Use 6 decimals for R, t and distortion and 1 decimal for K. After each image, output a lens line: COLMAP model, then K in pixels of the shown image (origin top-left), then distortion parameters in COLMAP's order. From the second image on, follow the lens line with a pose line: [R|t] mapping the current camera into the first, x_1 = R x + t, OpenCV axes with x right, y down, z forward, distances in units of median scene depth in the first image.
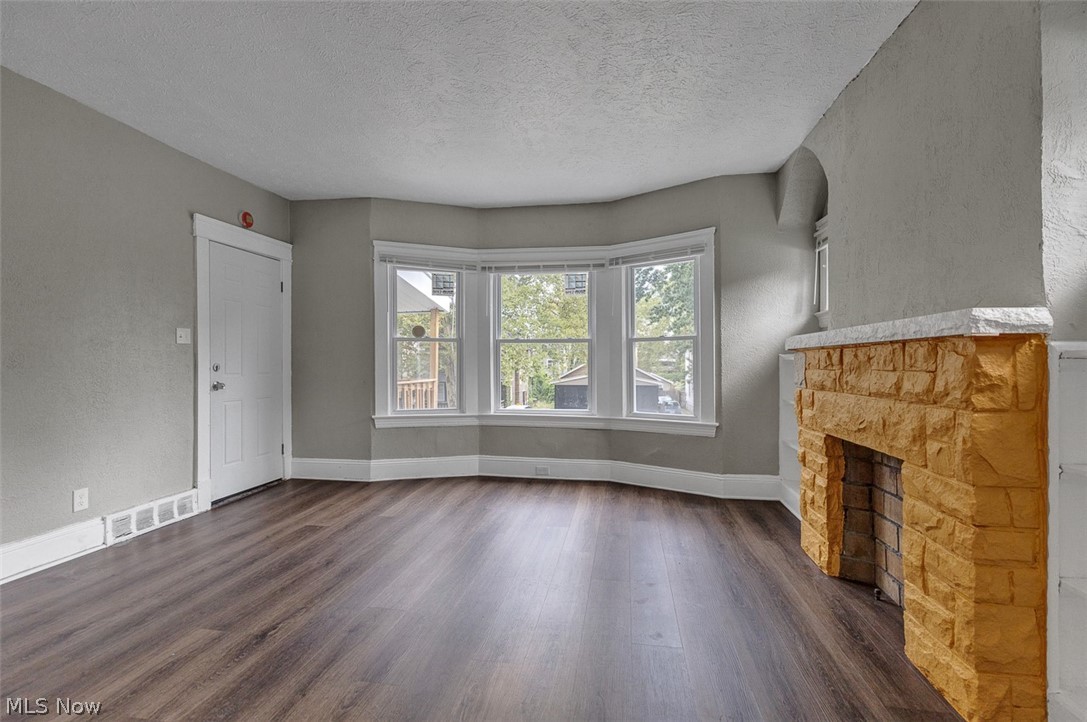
lens RADIAL K [[490.0, 0, 541.0], [0, 490.0, 357.7], [0, 0, 1]] dist [-0.000301, -0.000089]
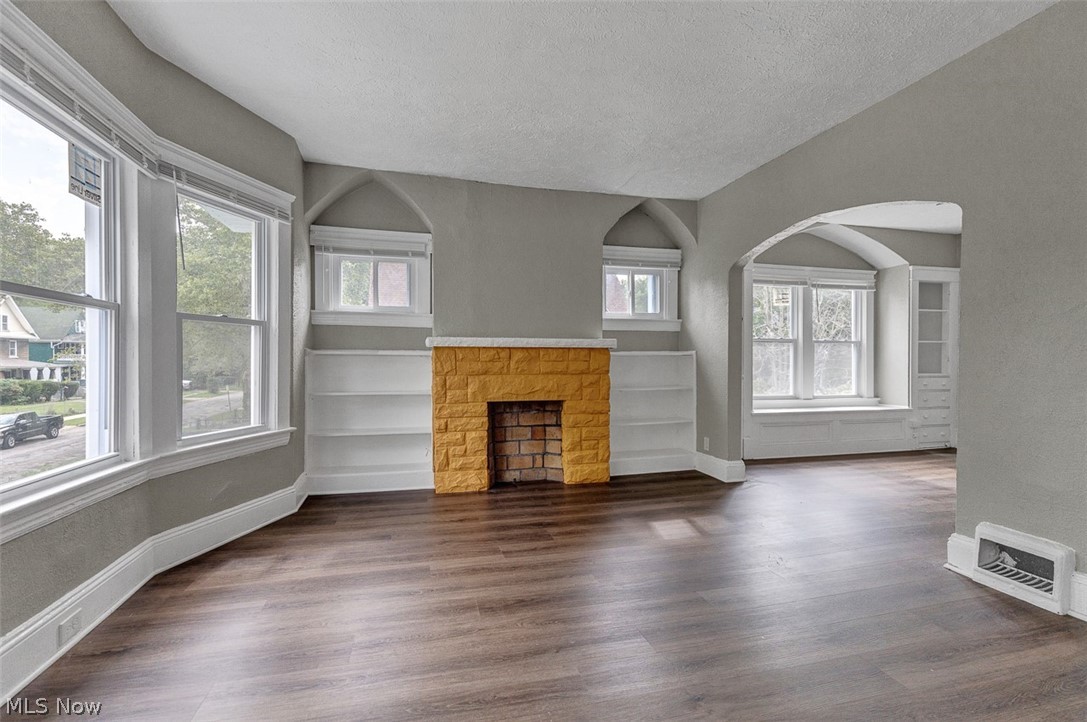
lens RADIAL K [[490.0, 0, 541.0], [0, 490.0, 357.7], [0, 0, 1]] dist [-0.000301, -0.000089]
pose [[-0.409997, 0.000546, 0.912087, -0.732414], [-0.010123, 0.999936, -0.005149, 0.013001], [-0.912031, -0.011344, -0.409965, 1.154507]]
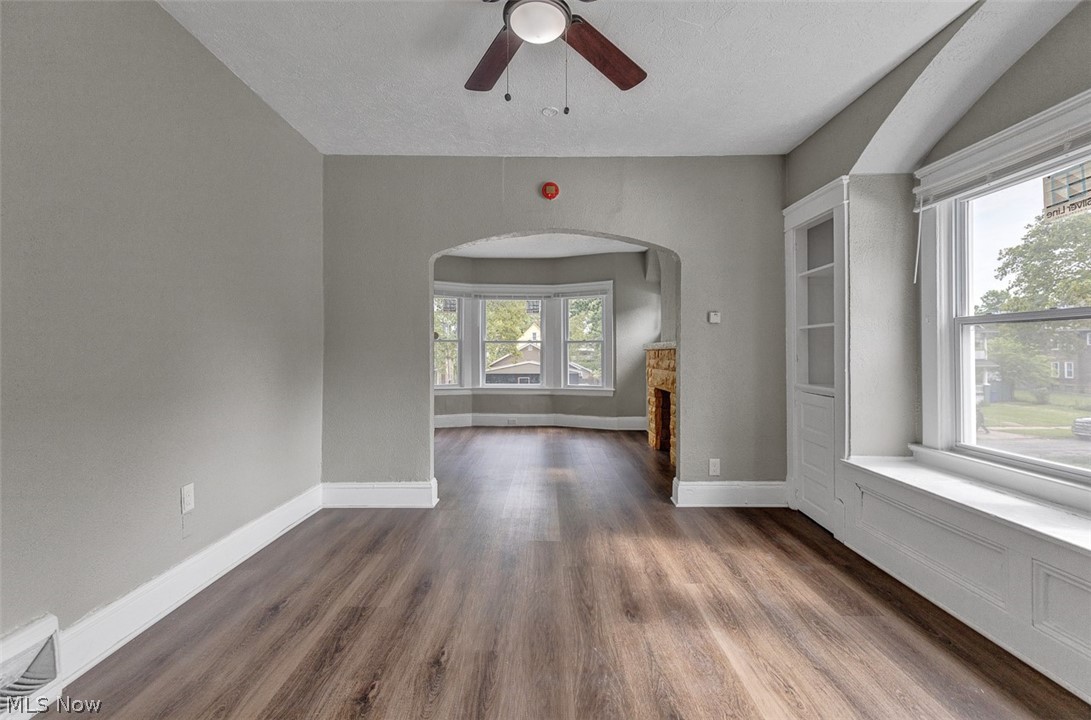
lens RADIAL K [[493.9, 0, 544.3], [0, 493.9, 348.9], [0, 0, 1]] dist [-0.009990, -0.000030]
pose [[0.985995, 0.001589, 0.166769, -0.238717], [-0.002240, 0.999991, 0.003713, -0.024936], [-0.166761, -0.004034, 0.985989, -0.908754]]
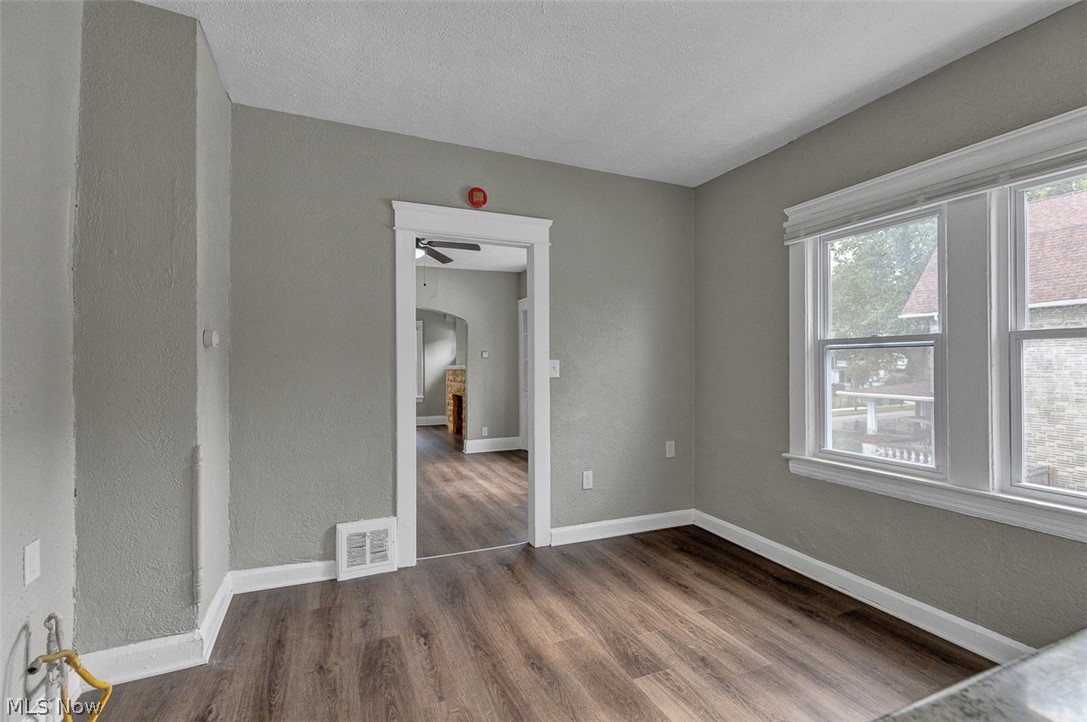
lens RADIAL K [[487.0, 0, 541.2], [0, 487.0, 369.5], [0, 0, 1]] dist [0.000369, -0.000063]
pose [[0.837802, -0.005890, 0.545943, -0.621711], [-0.002235, 0.999896, 0.014217, -0.057456], [-0.545970, -0.013131, 0.837702, -1.777161]]
